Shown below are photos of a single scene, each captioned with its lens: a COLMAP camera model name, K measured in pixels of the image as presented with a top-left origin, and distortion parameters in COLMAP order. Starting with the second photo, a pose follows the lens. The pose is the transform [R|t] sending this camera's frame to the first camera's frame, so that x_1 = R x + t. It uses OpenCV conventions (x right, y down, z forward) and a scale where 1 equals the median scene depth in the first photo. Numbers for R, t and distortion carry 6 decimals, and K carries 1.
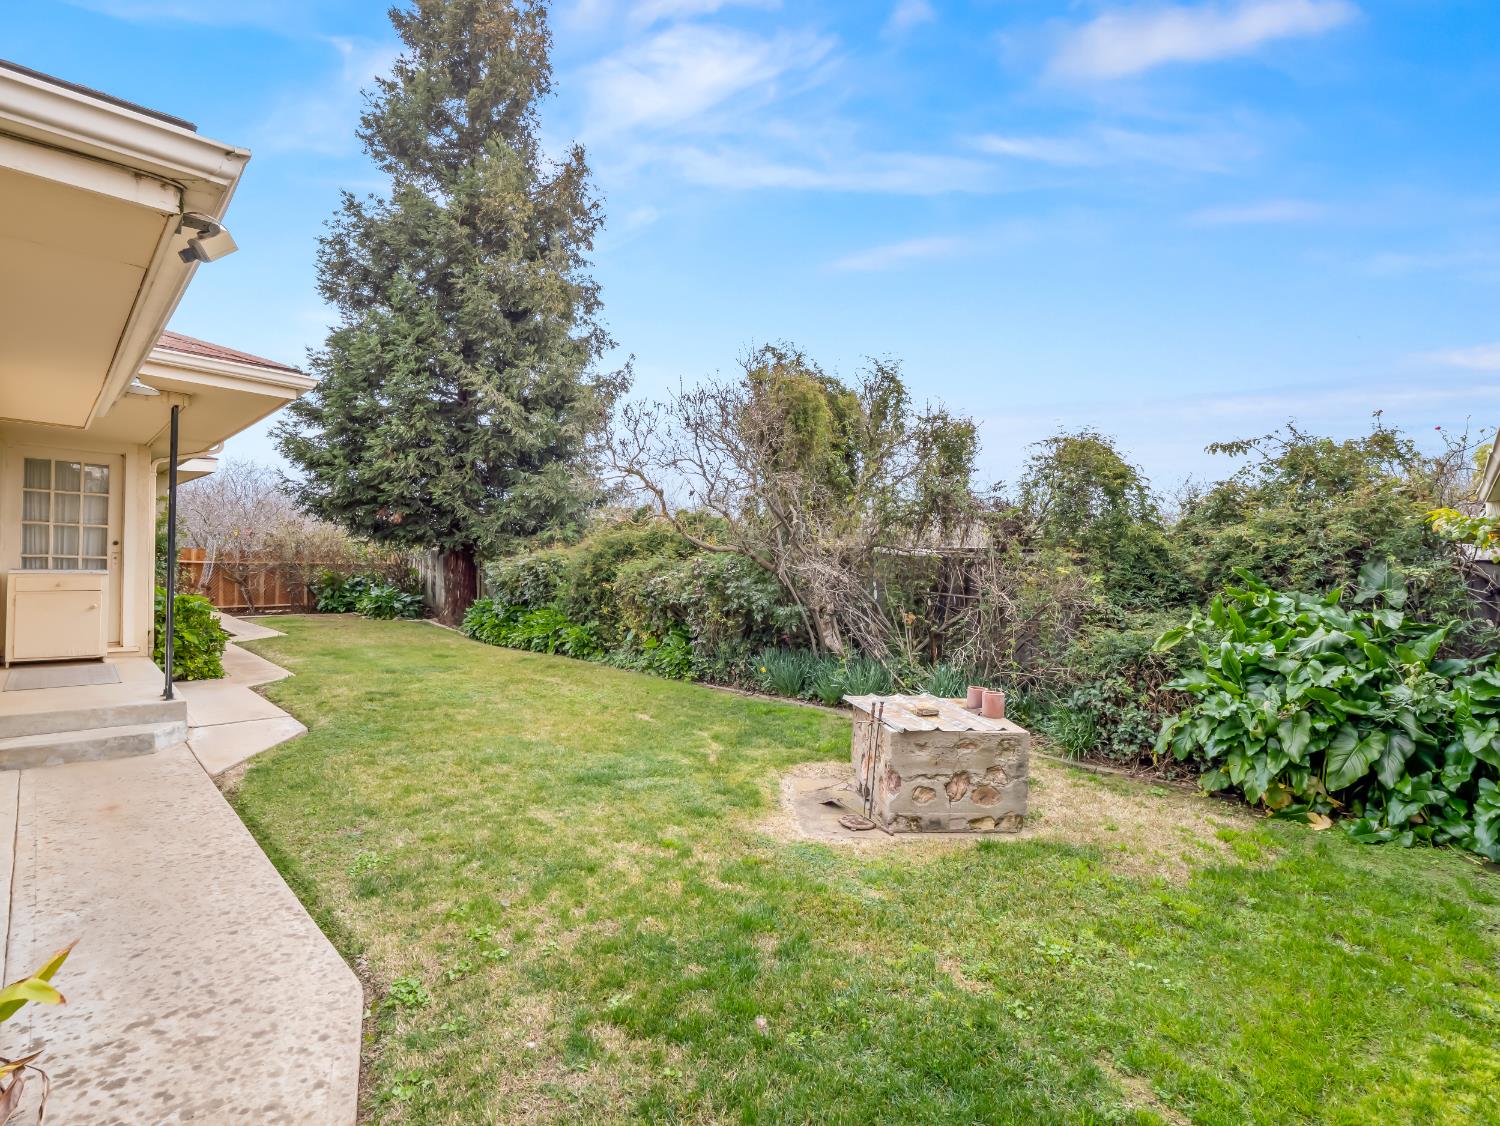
lens RADIAL K [[732.1, 0, 750.0], [0, 732.1, 563.0], [0, 0, 1]] dist [-0.000289, -0.013503]
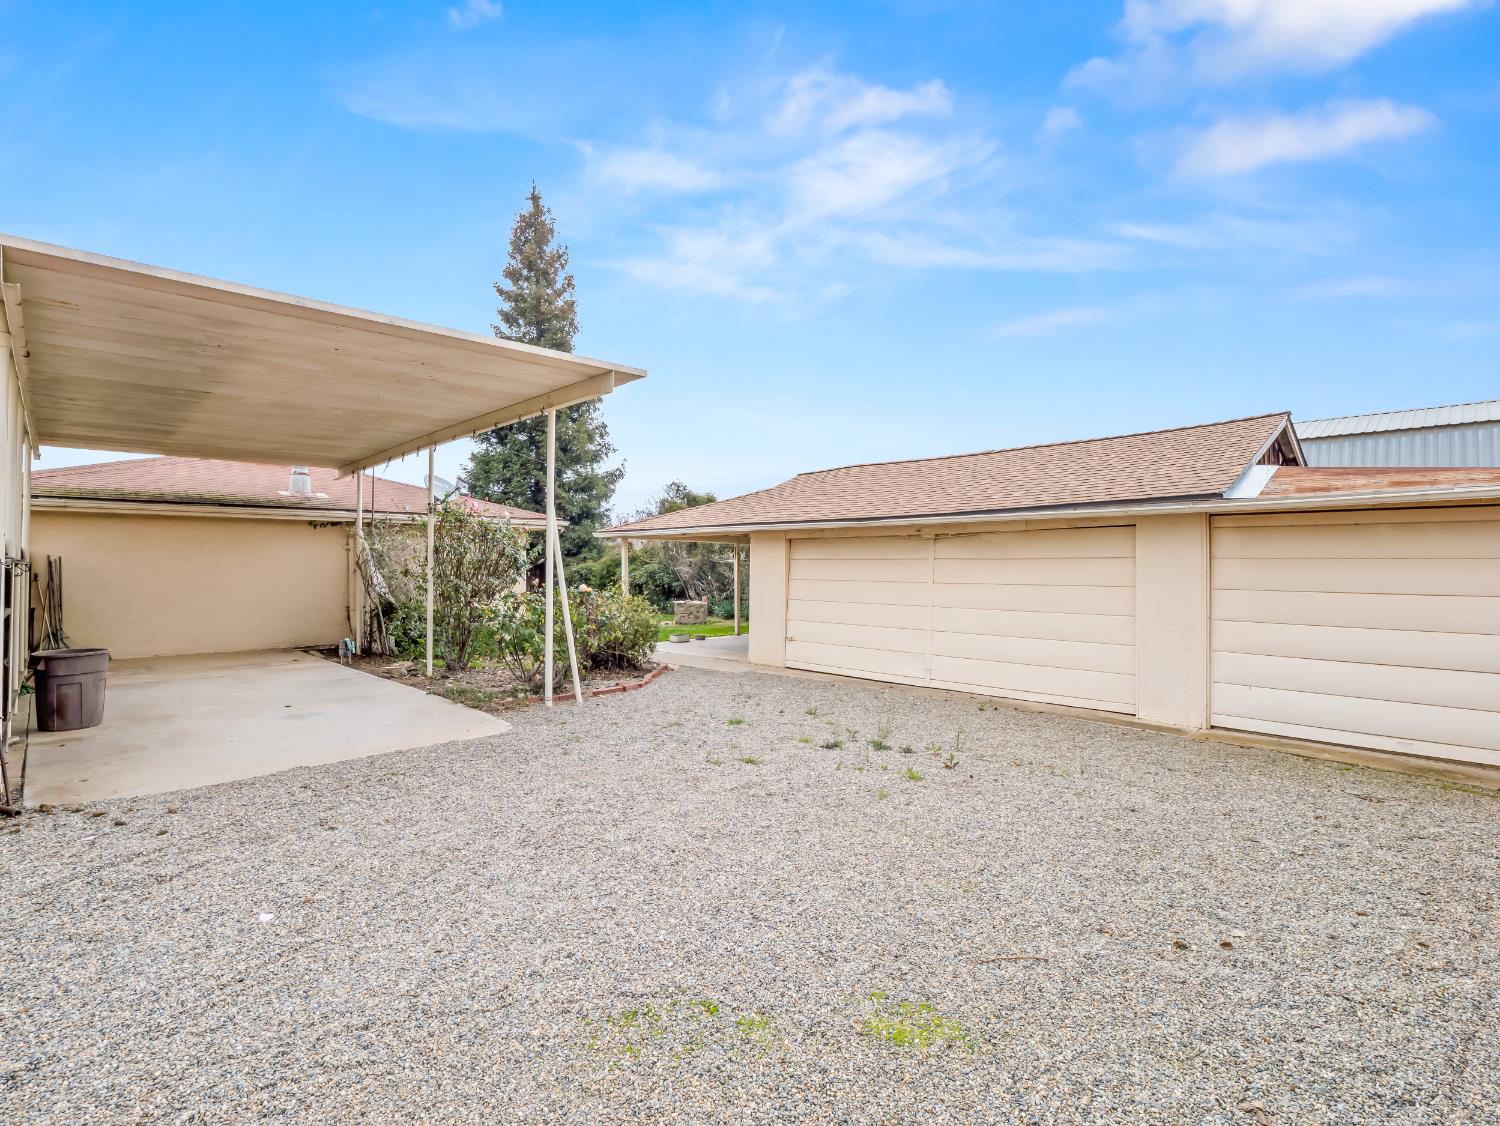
lens RADIAL K [[732.1, 0, 750.0], [0, 732.1, 563.0], [0, 0, 1]] dist [-0.000289, -0.013503]
pose [[0.999798, -0.017178, -0.010452, 0.242843], [0.017039, 0.999767, -0.013236, 0.018485], [0.010677, 0.013055, 0.999858, -1.207287]]
